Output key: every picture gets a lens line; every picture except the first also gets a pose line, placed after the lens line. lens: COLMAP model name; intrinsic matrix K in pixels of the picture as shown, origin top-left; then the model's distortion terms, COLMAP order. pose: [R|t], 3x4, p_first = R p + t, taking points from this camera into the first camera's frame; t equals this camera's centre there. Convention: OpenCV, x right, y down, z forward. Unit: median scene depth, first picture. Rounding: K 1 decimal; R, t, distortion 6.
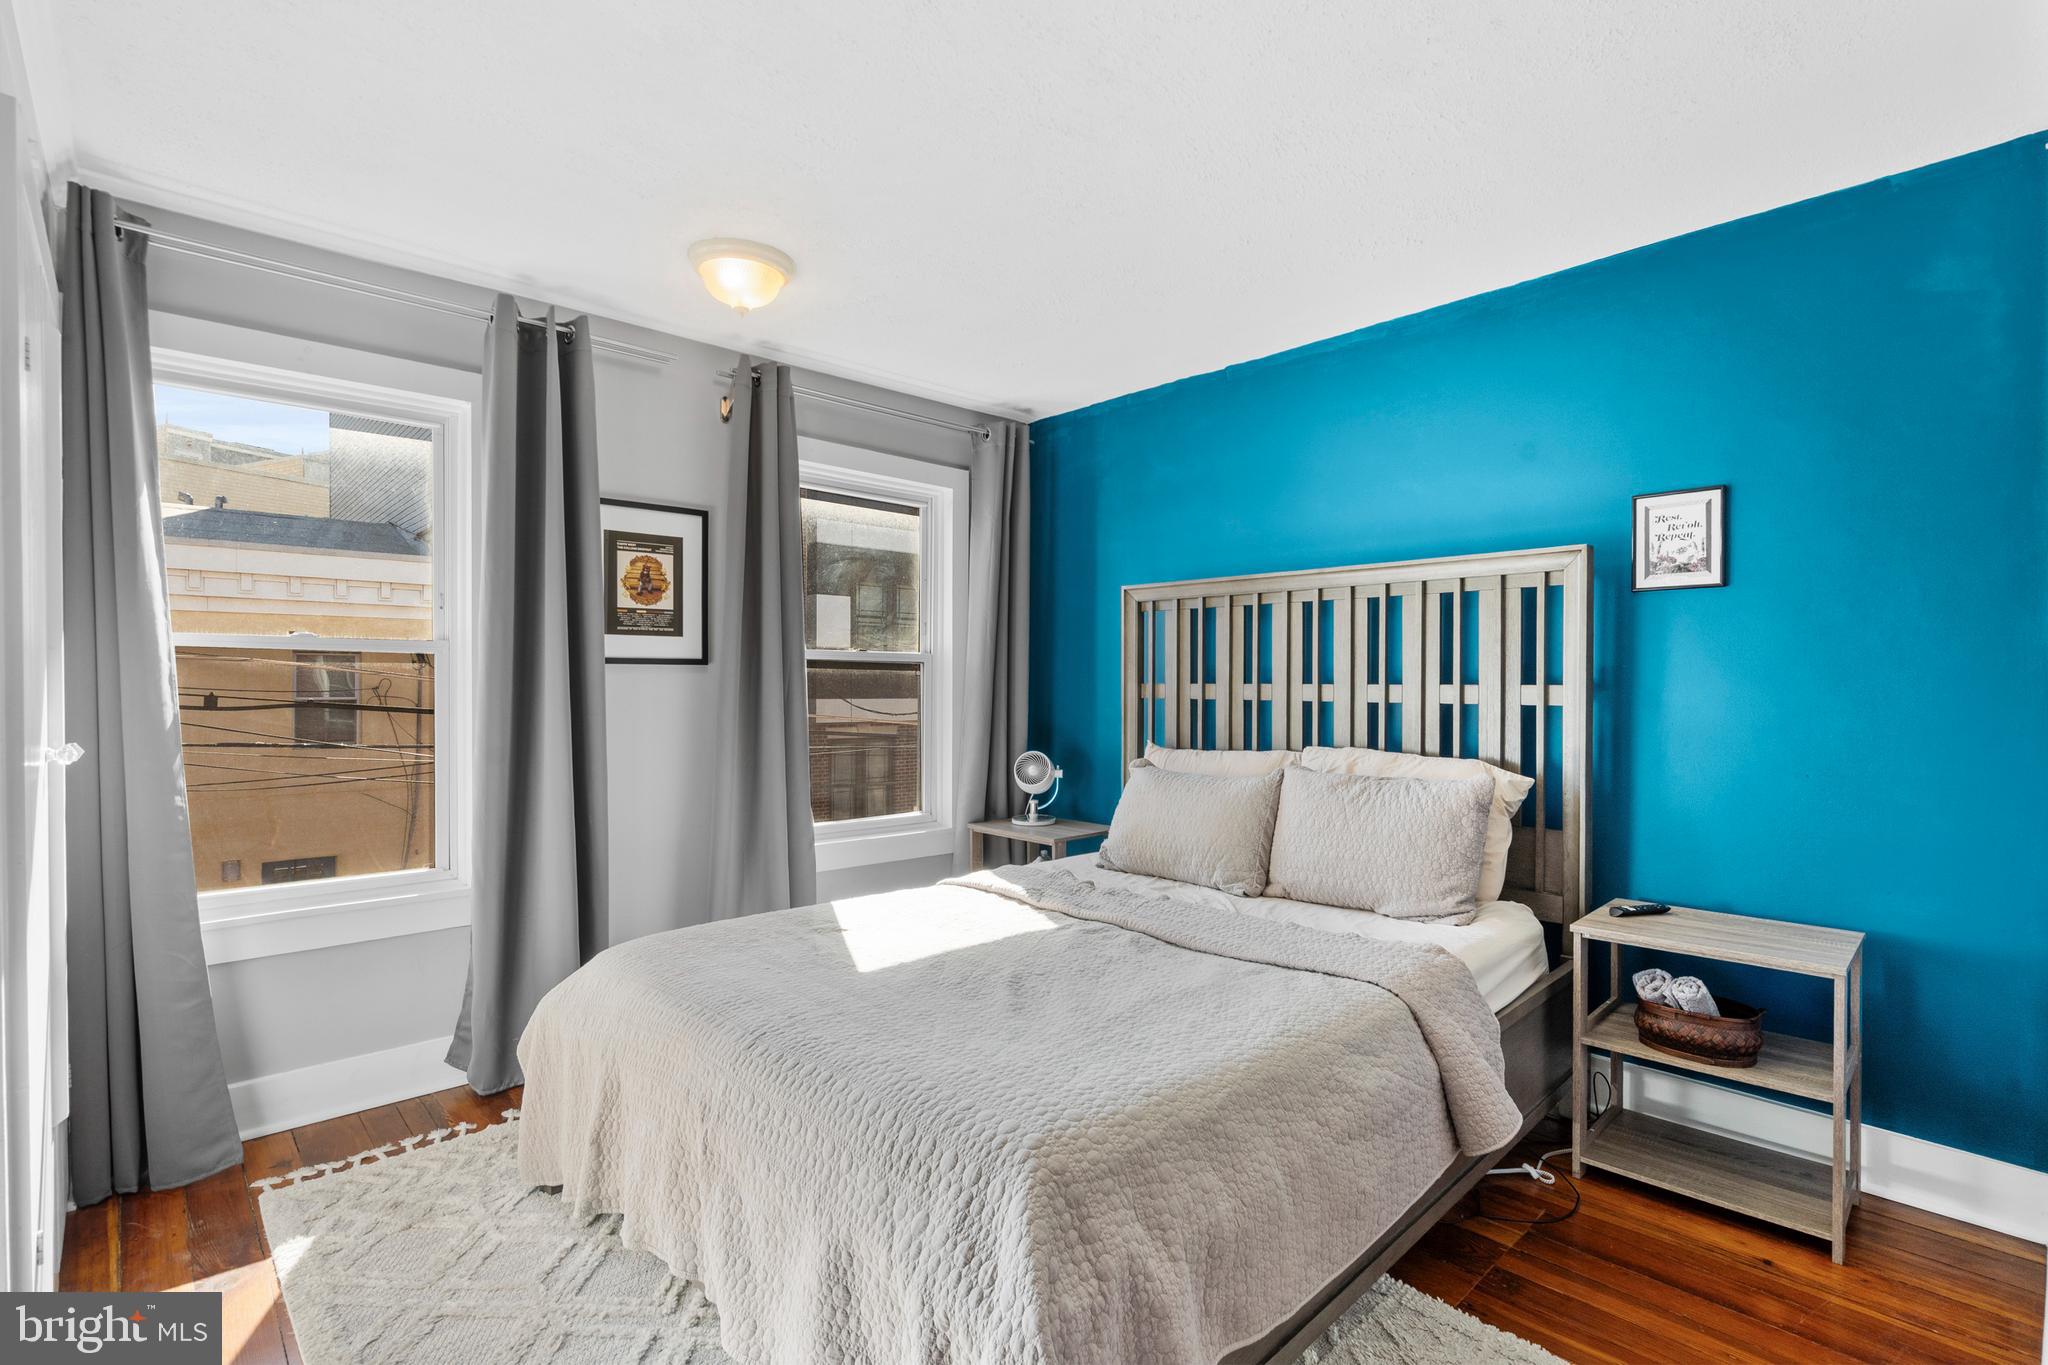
lens RADIAL K [[951.9, 0, 1035.8], [0, 951.9, 692.2], [0, 0, 1]] dist [-0.007599, 0.004037]
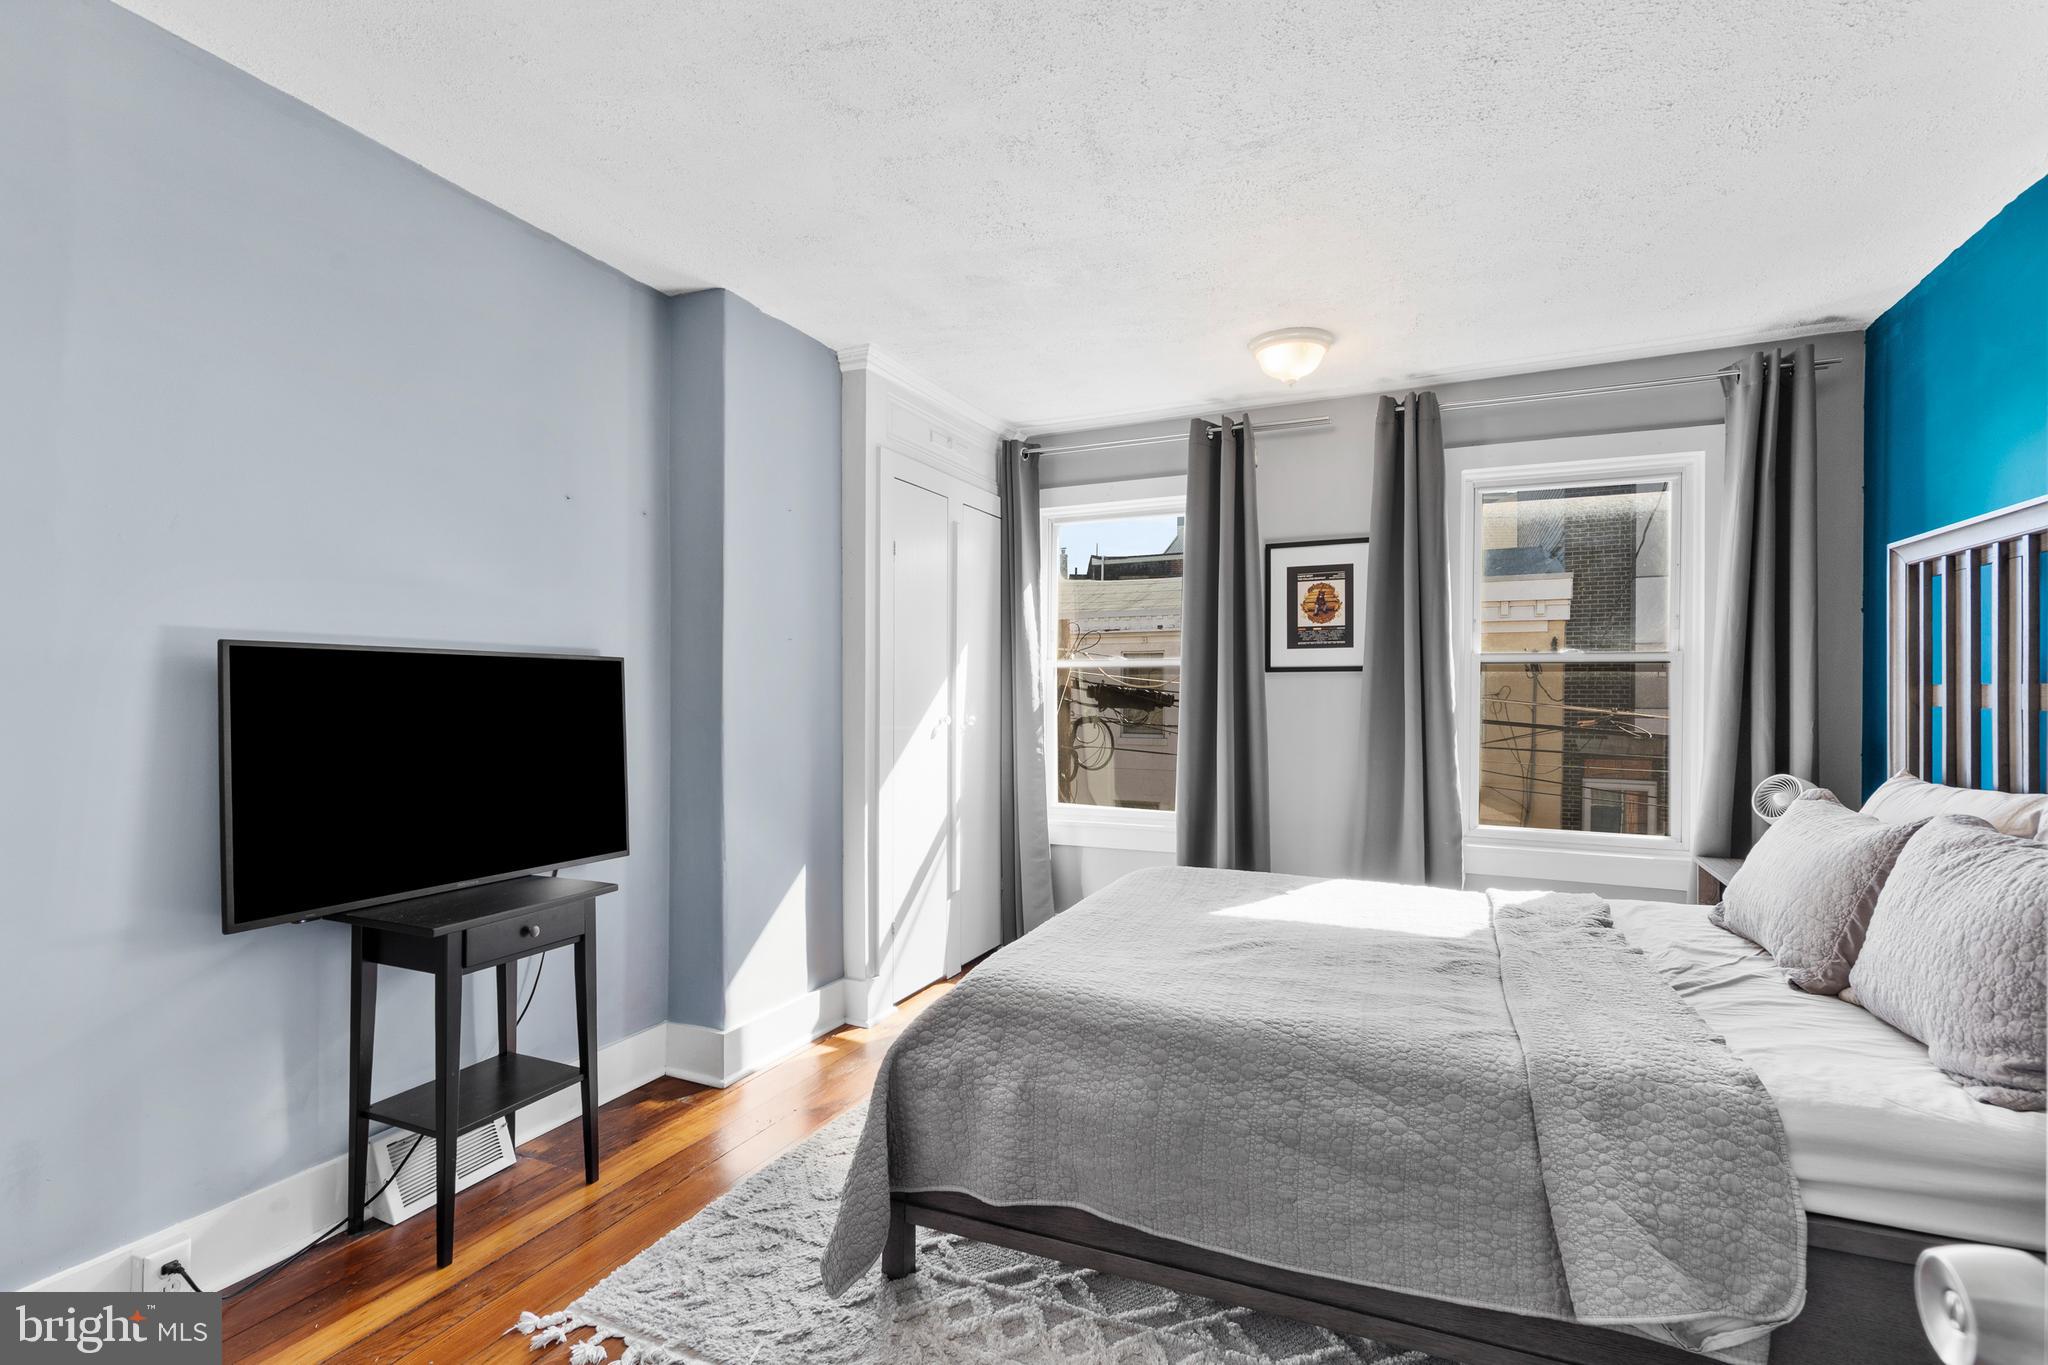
lens RADIAL K [[951.9, 0, 1037.5], [0, 951.9, 685.3], [0, 0, 1]] dist [-0.007599, 0.004037]
pose [[0.382523, -0.006748, -0.923922, 0.590769], [-0.008744, 0.999902, -0.010923, 0.004904], [0.923905, 0.012257, 0.382426, 0.198154]]
